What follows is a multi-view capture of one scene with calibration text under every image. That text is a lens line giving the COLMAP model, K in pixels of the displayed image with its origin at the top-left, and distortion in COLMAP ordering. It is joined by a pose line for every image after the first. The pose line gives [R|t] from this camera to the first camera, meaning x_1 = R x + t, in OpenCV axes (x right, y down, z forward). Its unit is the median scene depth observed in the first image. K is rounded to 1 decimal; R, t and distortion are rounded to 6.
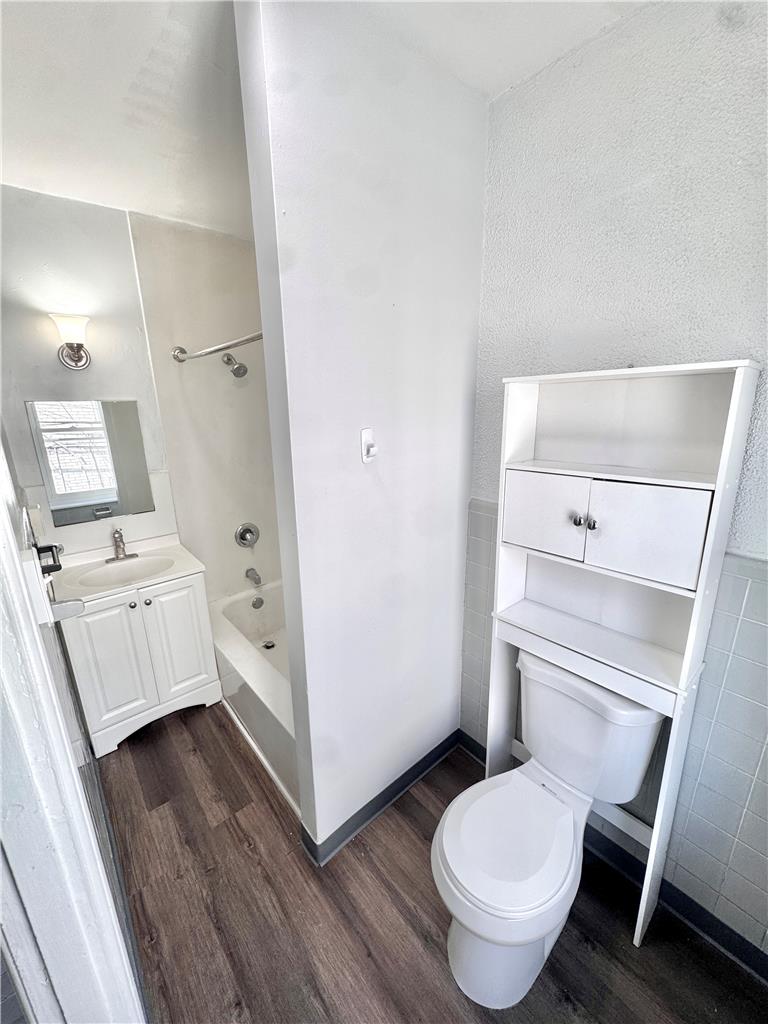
lens RADIAL K [[408.2, 0, 388.6], [0, 408.2, 514.0], [0, 0, 1]] dist [-0.003846, -0.000023]
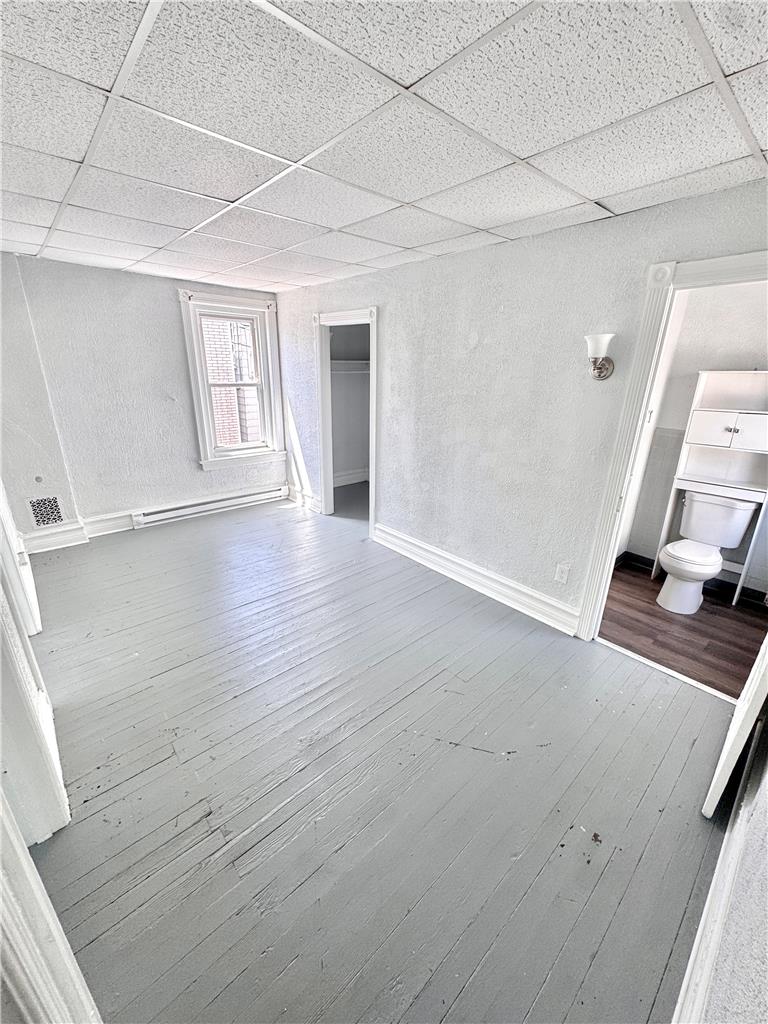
lens RADIAL K [[408.2, 0, 380.1], [0, 408.2, 509.3], [0, 0, 1]] dist [-0.003846, -0.000023]
pose [[0.999519, 0.023270, 0.020488, -1.706537], [-0.024695, 0.997081, 0.072248, 0.367870], [-0.018747, -0.072719, 0.997176, -1.482109]]
